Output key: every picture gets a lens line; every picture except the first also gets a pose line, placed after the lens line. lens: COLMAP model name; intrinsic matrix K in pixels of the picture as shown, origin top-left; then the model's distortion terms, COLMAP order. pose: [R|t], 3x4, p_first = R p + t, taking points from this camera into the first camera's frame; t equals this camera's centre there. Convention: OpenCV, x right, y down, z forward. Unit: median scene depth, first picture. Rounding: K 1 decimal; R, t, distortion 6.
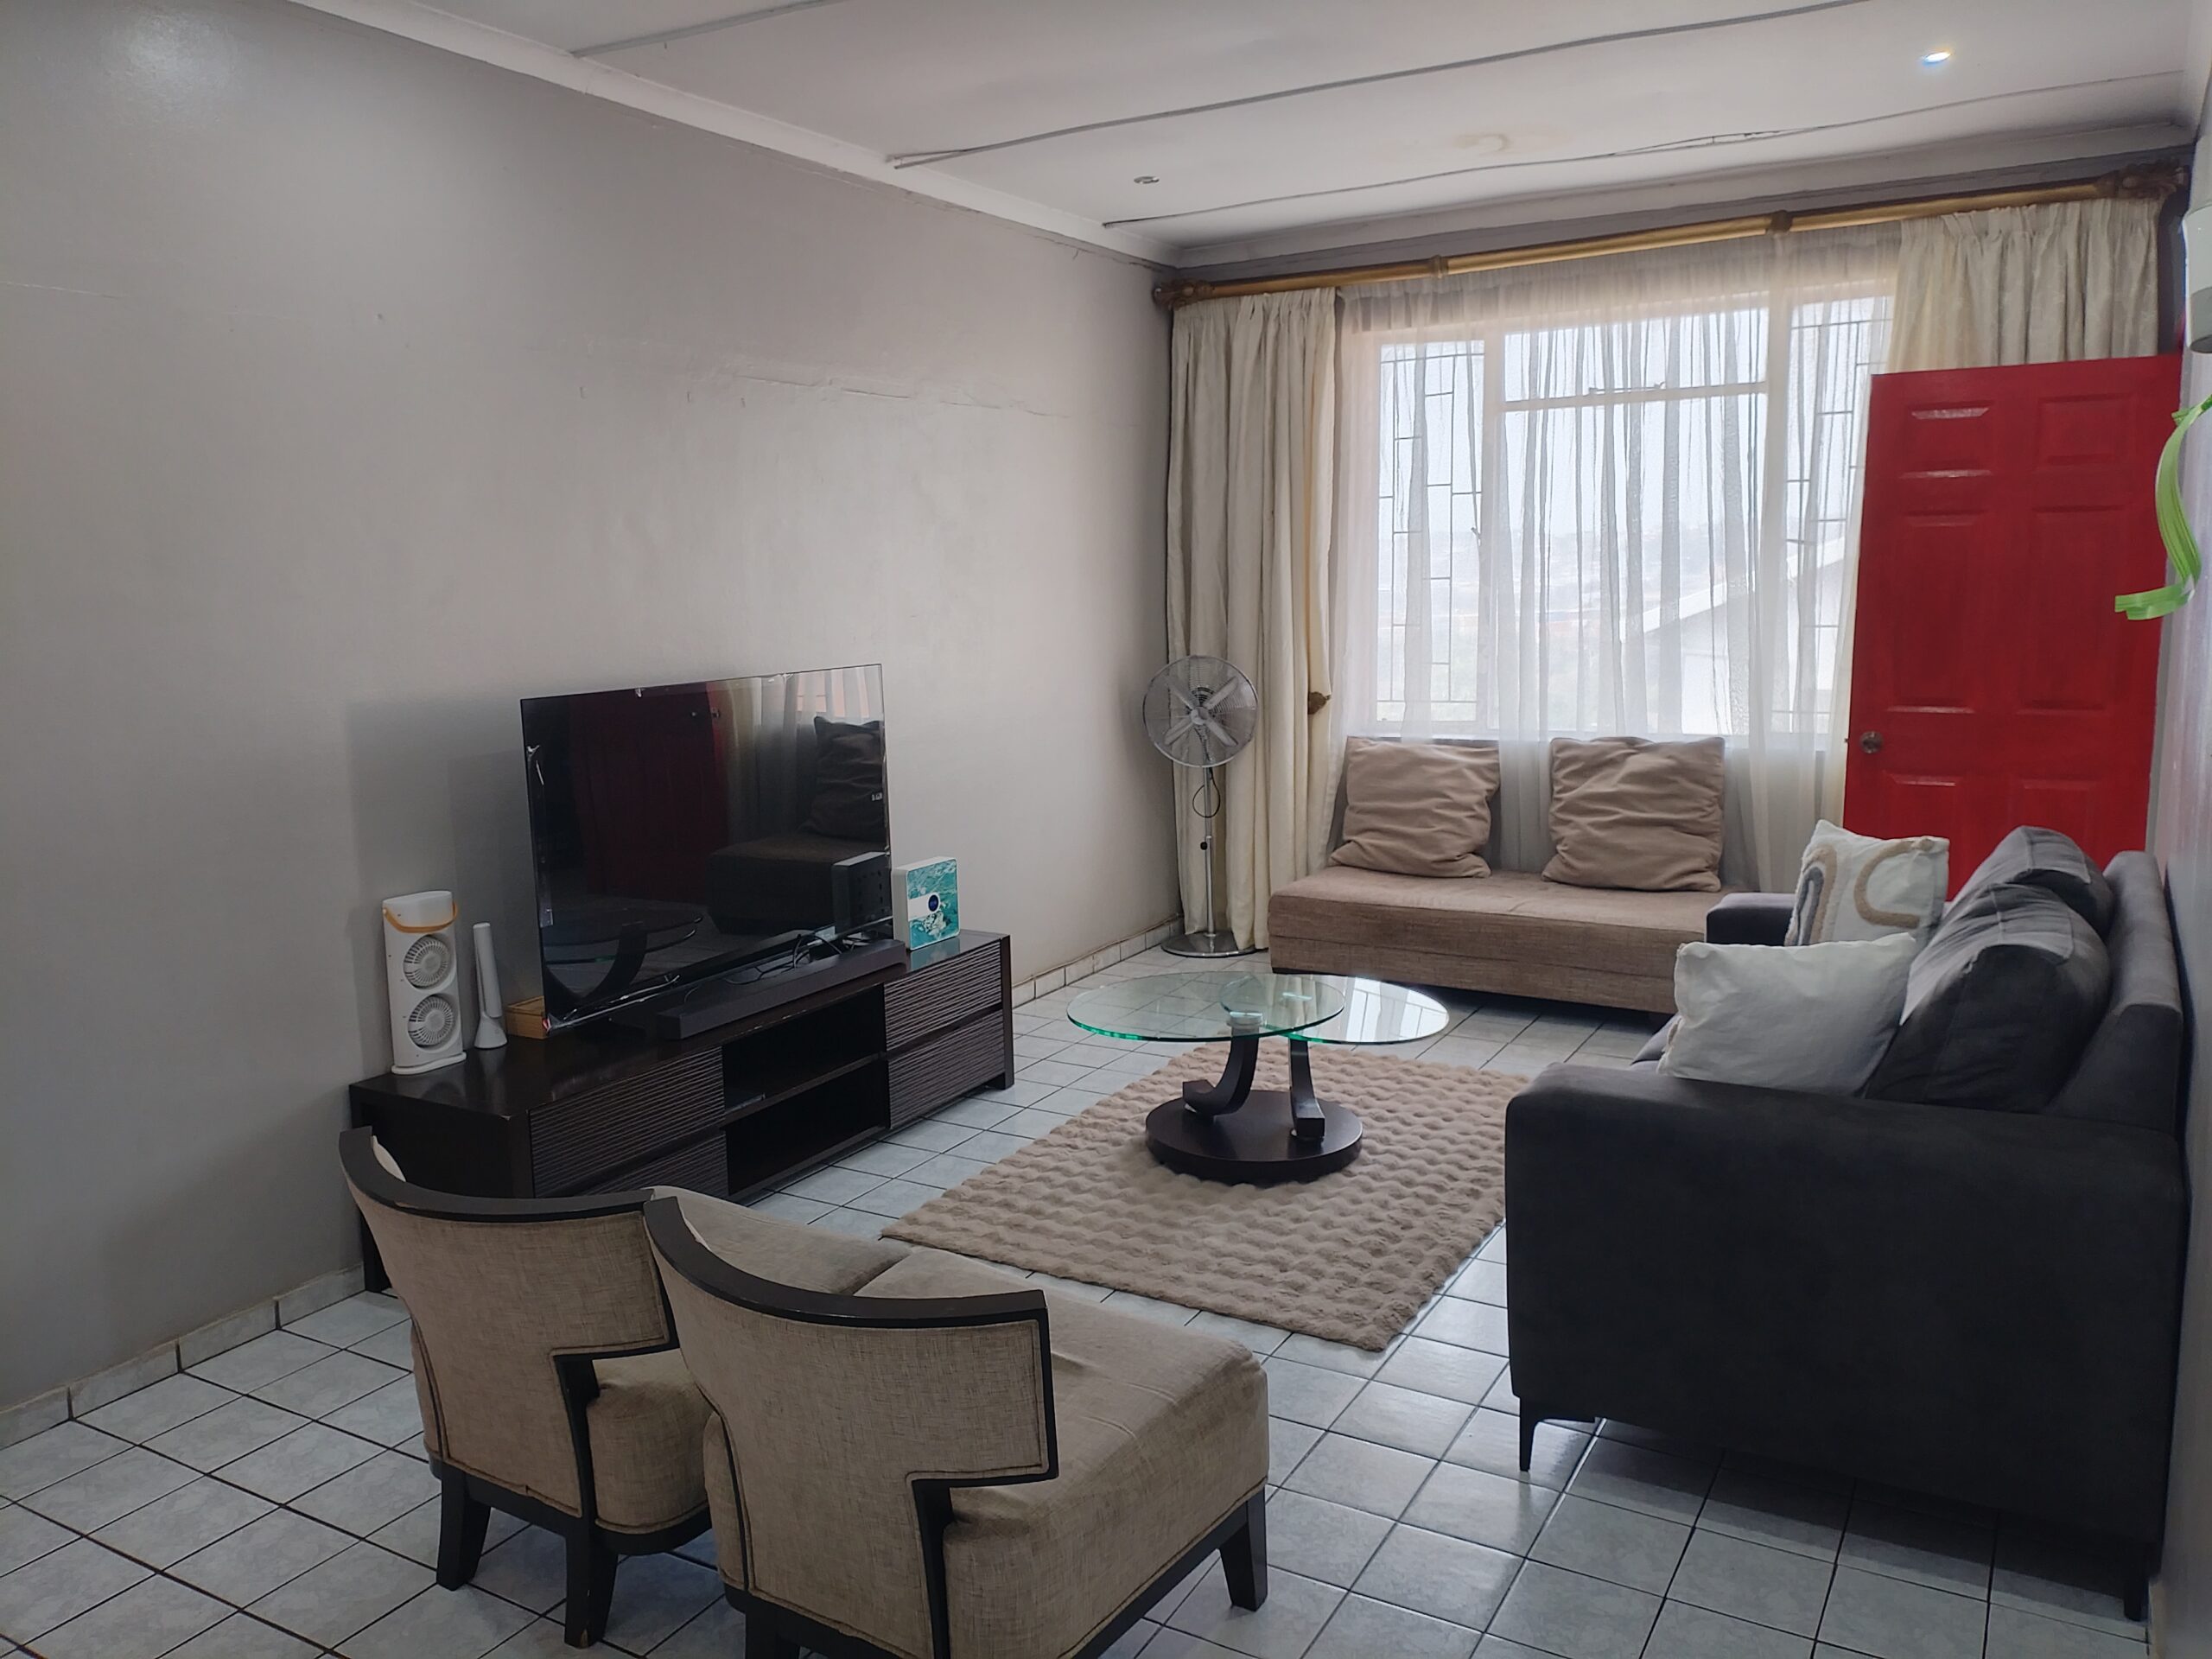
lens RADIAL K [[1649.5, 0, 1106.0], [0, 1649.5, 829.5], [0, 0, 1]] dist [0.098483, -0.128705]
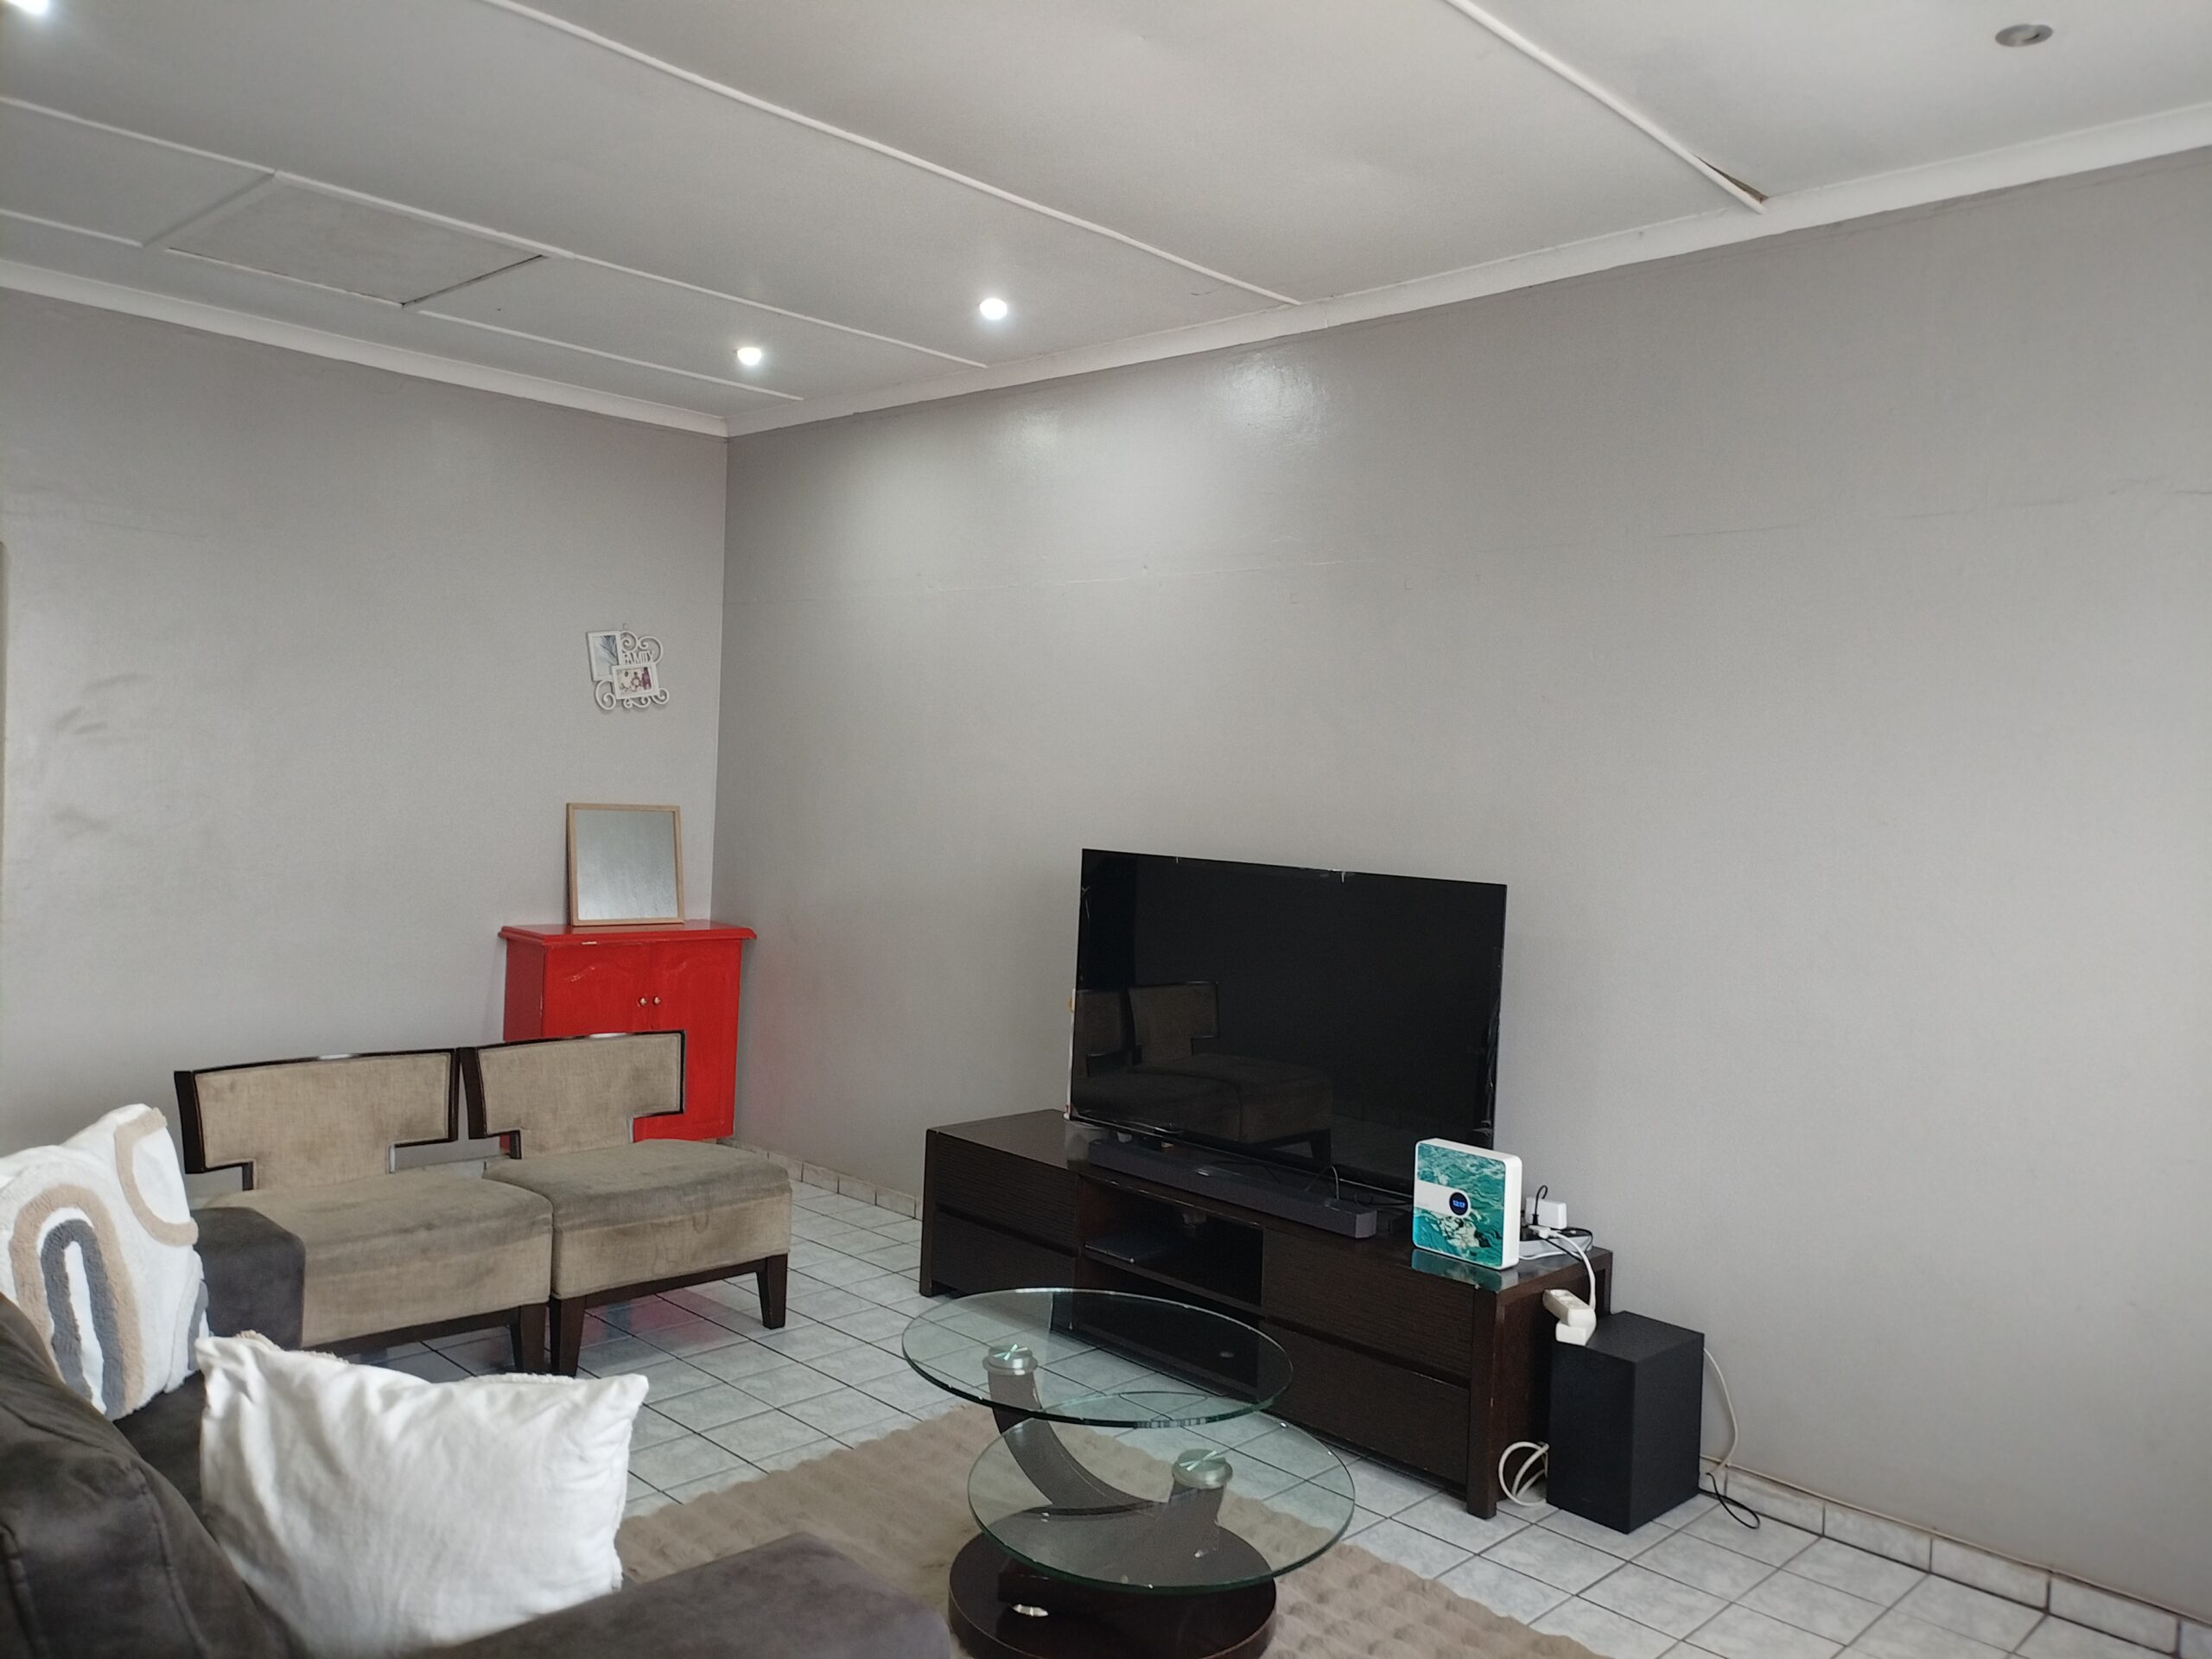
lens RADIAL K [[1649.5, 0, 1106.0], [0, 1649.5, 829.5], [0, 0, 1]] dist [0.098483, -0.128705]
pose [[-0.232340, 0.043417, -0.971665, 0.649565], [-0.184803, 0.978834, 0.087927, -0.155956], [0.954917, 0.199995, -0.219399, 0.984109]]
